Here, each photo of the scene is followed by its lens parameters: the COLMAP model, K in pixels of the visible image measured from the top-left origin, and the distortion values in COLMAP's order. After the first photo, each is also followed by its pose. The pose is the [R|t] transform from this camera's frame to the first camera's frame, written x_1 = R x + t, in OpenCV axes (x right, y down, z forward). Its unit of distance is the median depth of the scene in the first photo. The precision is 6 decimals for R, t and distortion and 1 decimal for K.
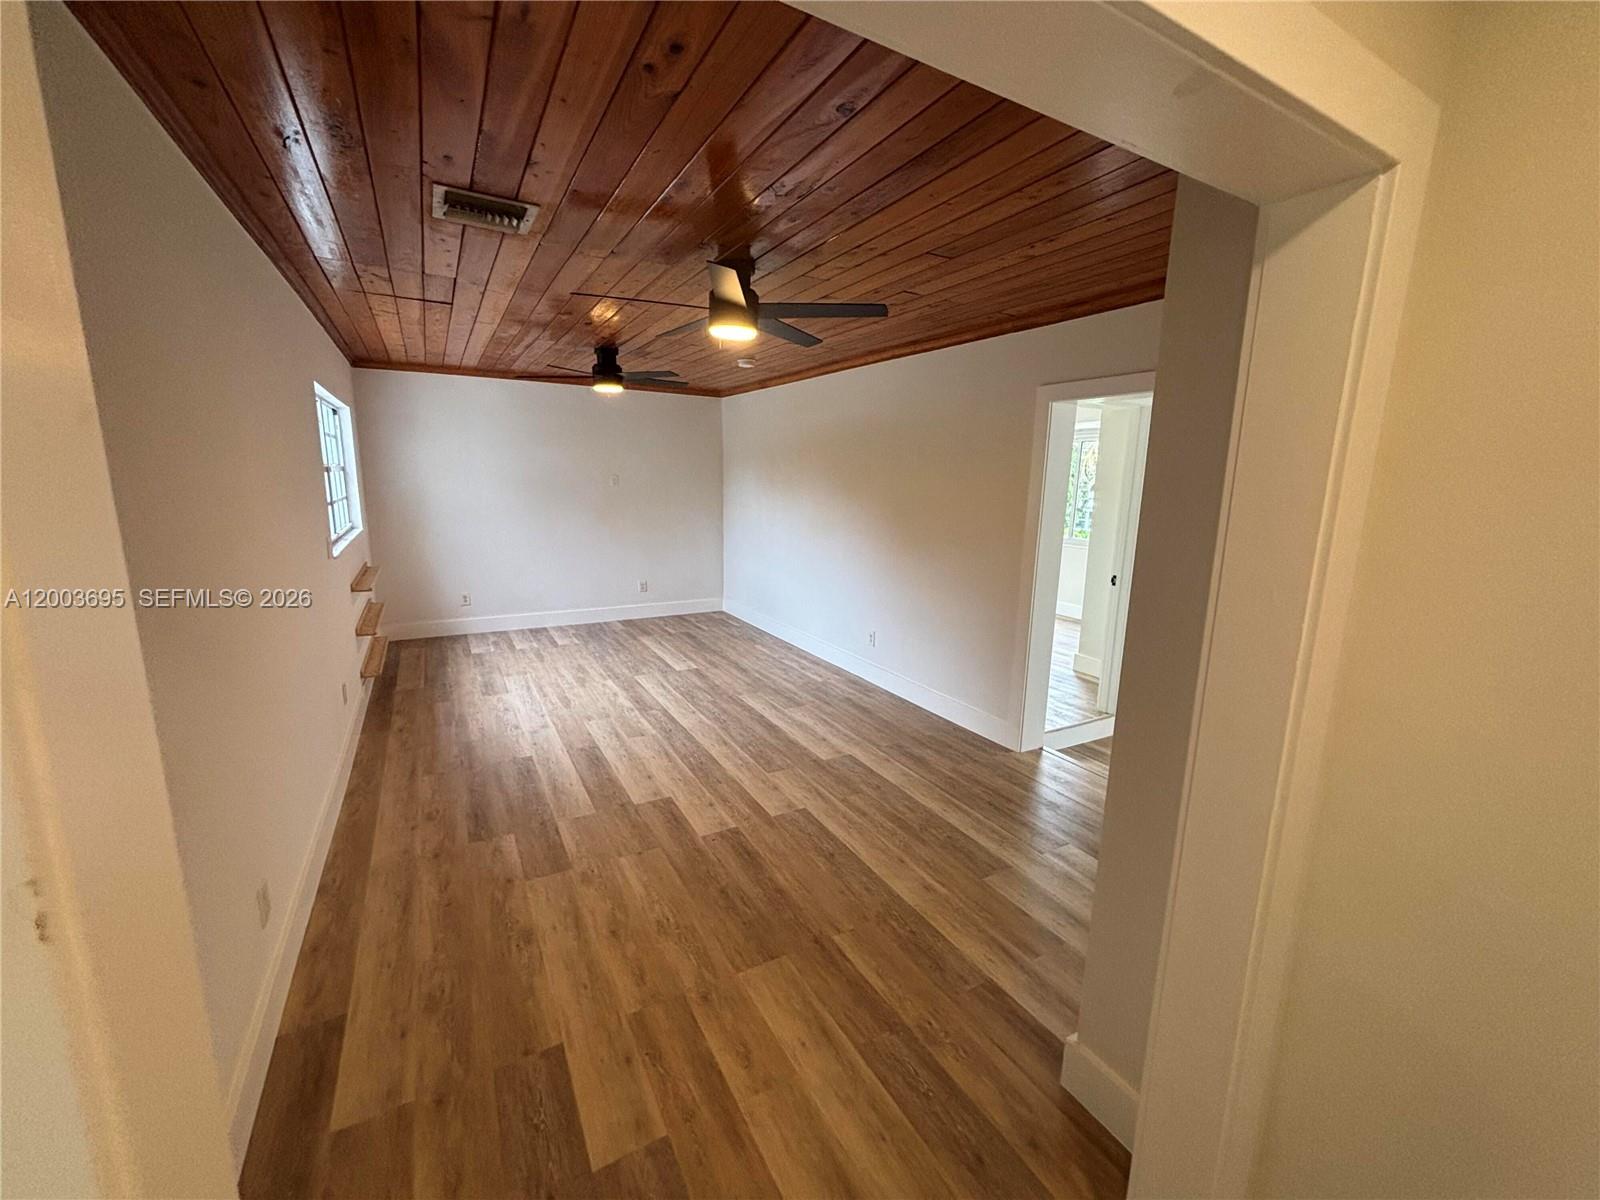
lens RADIAL K [[643.9, 0, 786.4], [0, 643.9, 597.7], [0, 0, 1]] dist [-0.001505, 0.000706]
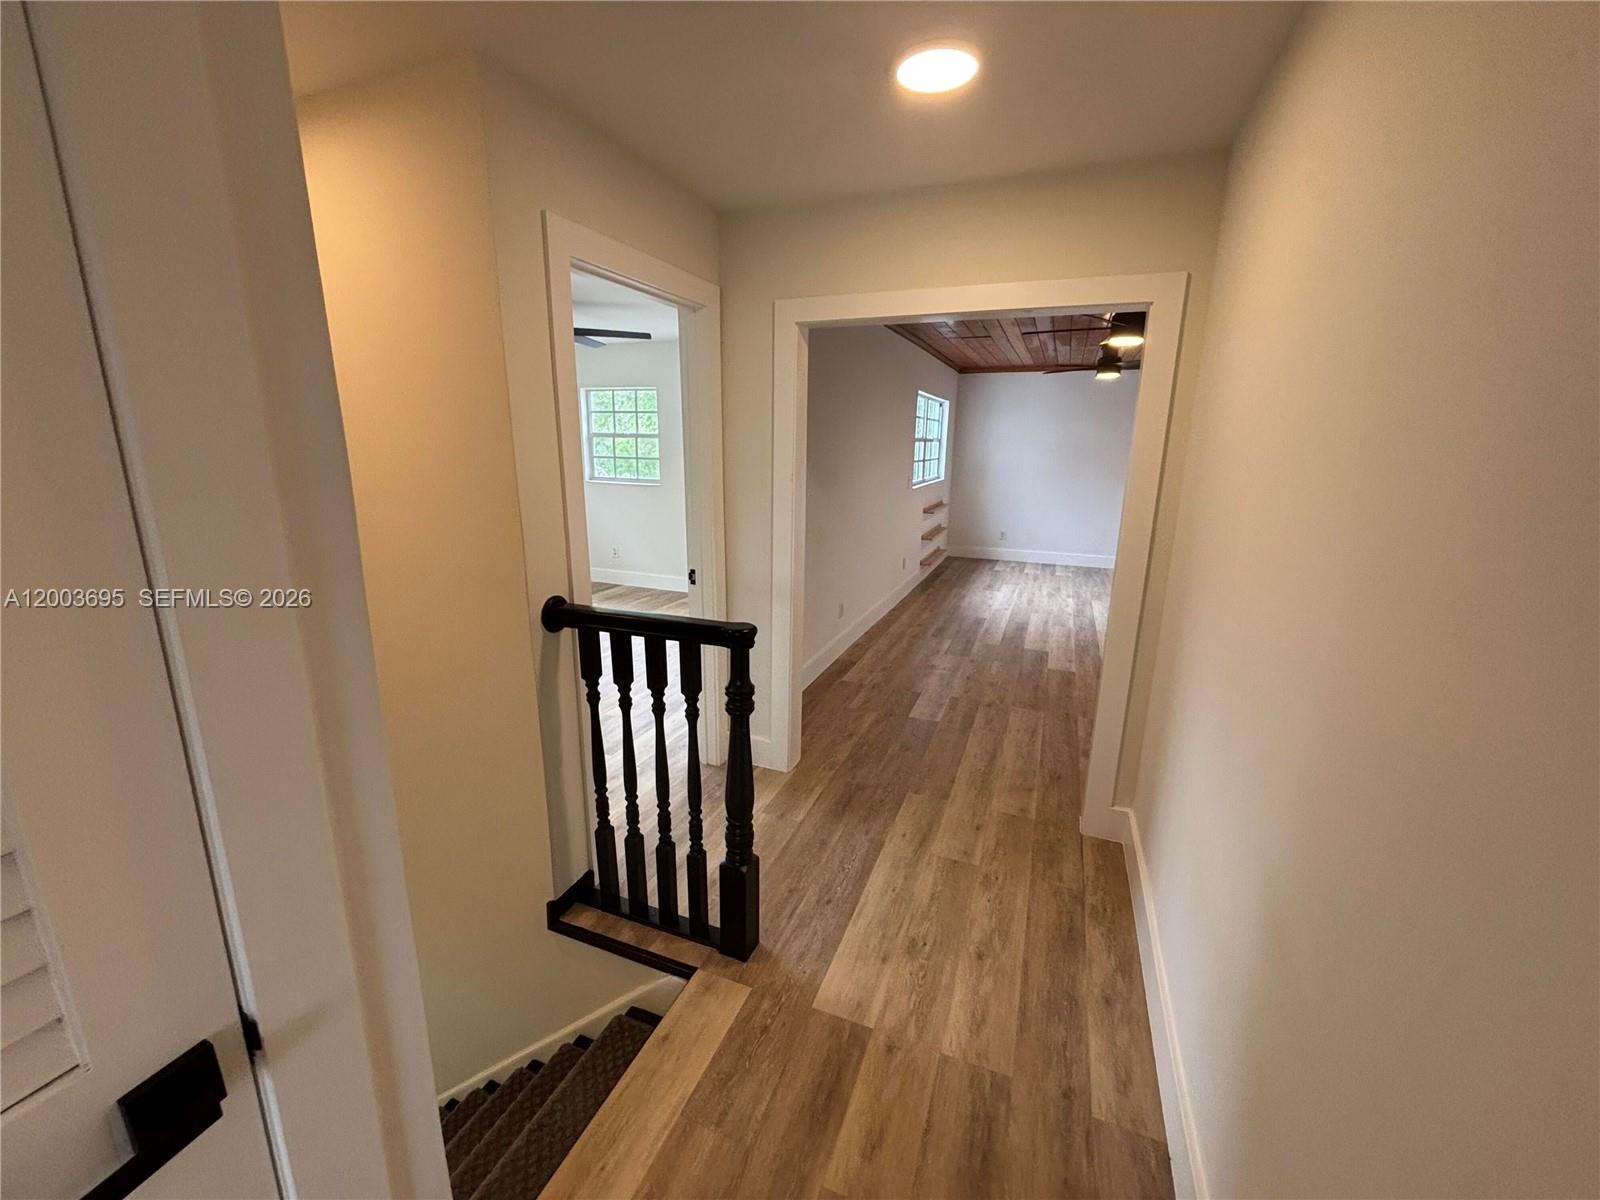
lens RADIAL K [[643.9, 0, 791.0], [0, 643.9, 597.0], [0, 0, 1]] dist [-0.001505, 0.000706]
pose [[0.624761, 0.172810, -0.761453, 0.465086], [-0.146593, 0.983820, 0.102997, 0.091186], [0.766932, 0.047275, 0.639985, -0.365741]]
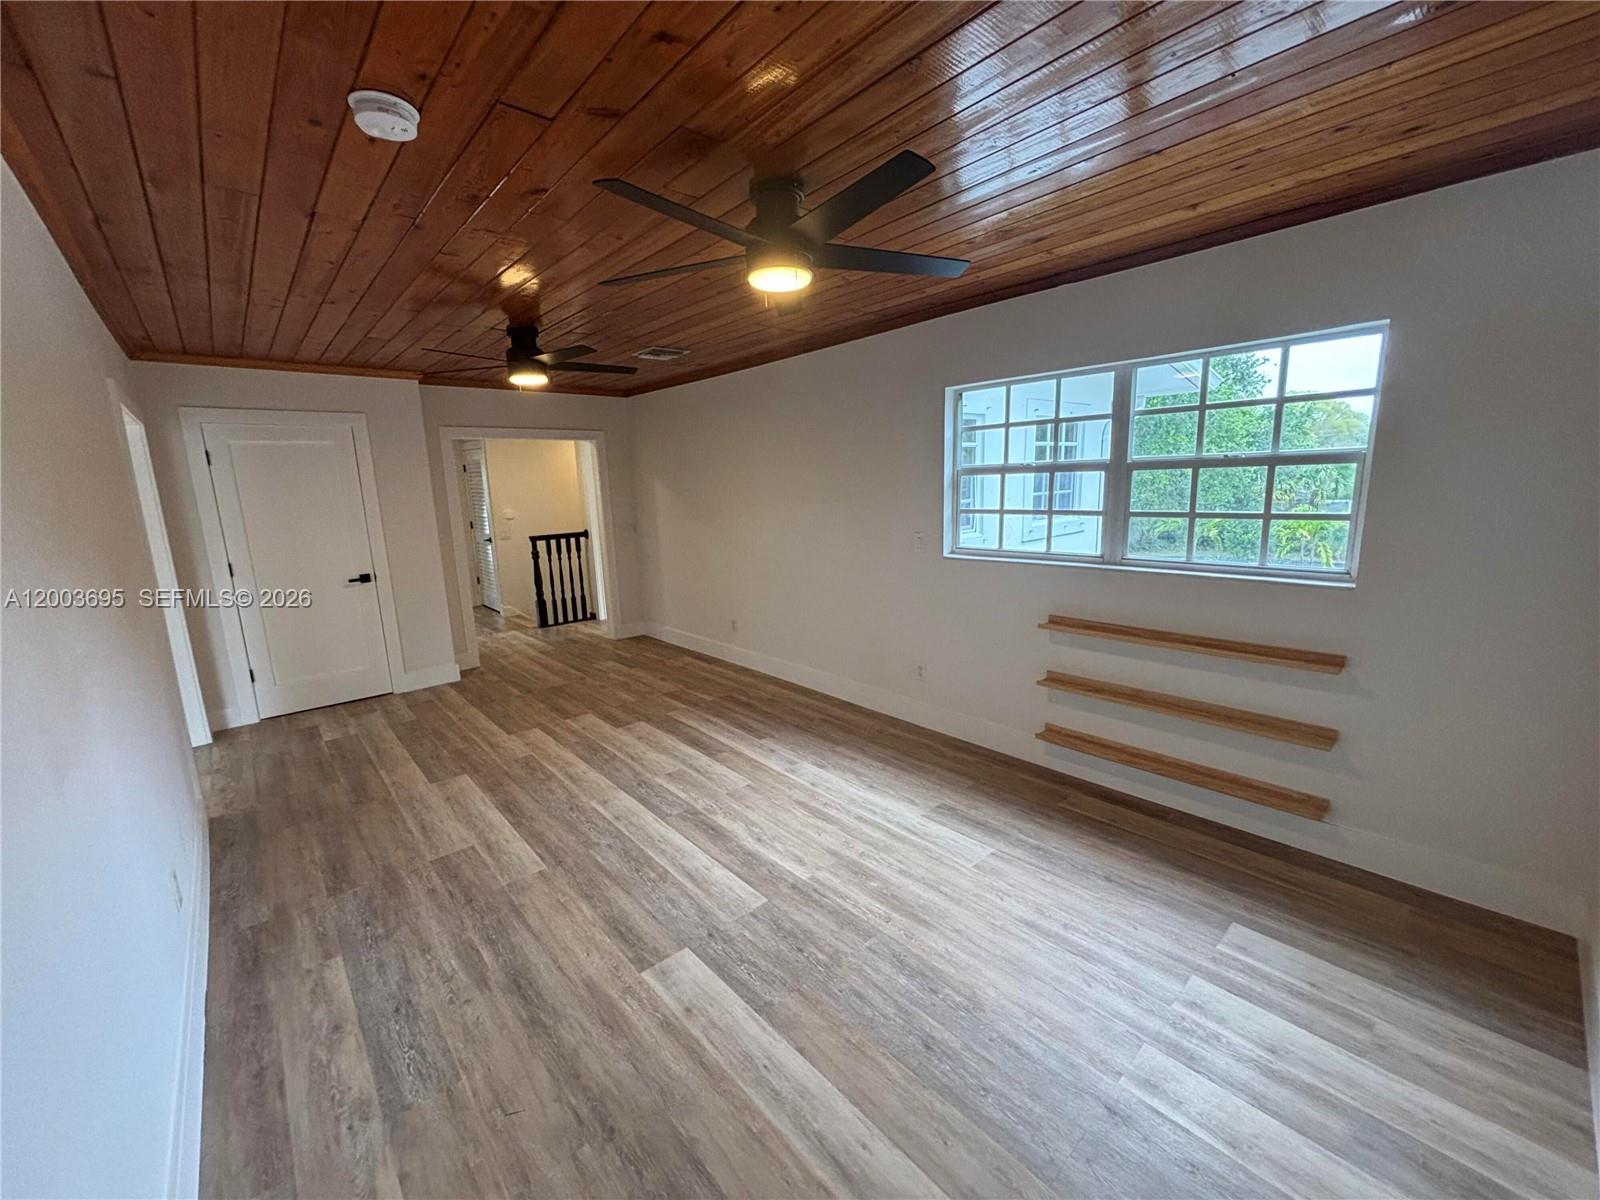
lens RADIAL K [[643.9, 0, 782.2], [0, 643.9, 581.2], [0, 0, 1]] dist [-0.001505, 0.000706]
pose [[-0.978004, 0.044658, -0.203749, -0.204126], [-0.027064, 0.941386, 0.336244, -0.331587], [0.206823, 0.334362, -0.919471, 1.730377]]
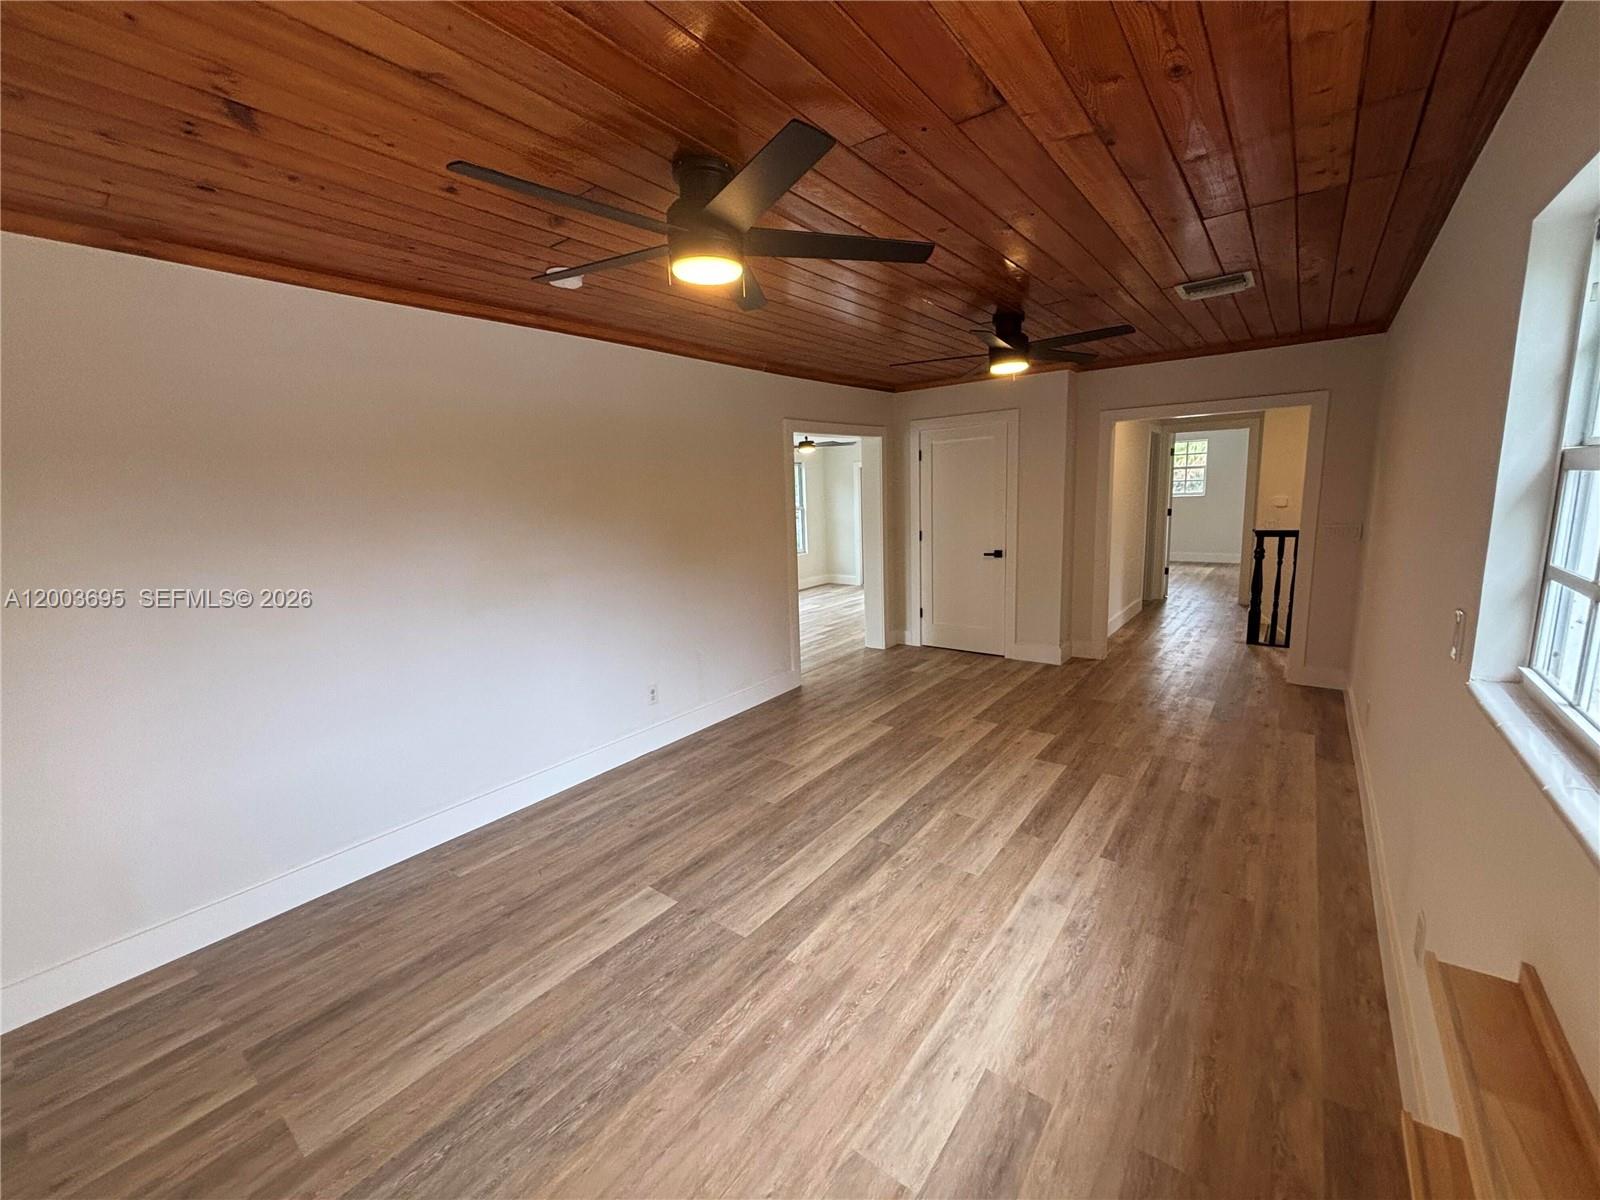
lens RADIAL K [[643.9, 0, 821.4], [0, 643.9, 597.0], [0, 0, 1]] dist [-0.001505, 0.000706]
pose [[-0.417790, -0.162311, 0.893928, -0.794379], [0.203057, 0.942343, 0.266003, -0.270297], [-0.885562, 0.292652, -0.360743, 1.329279]]
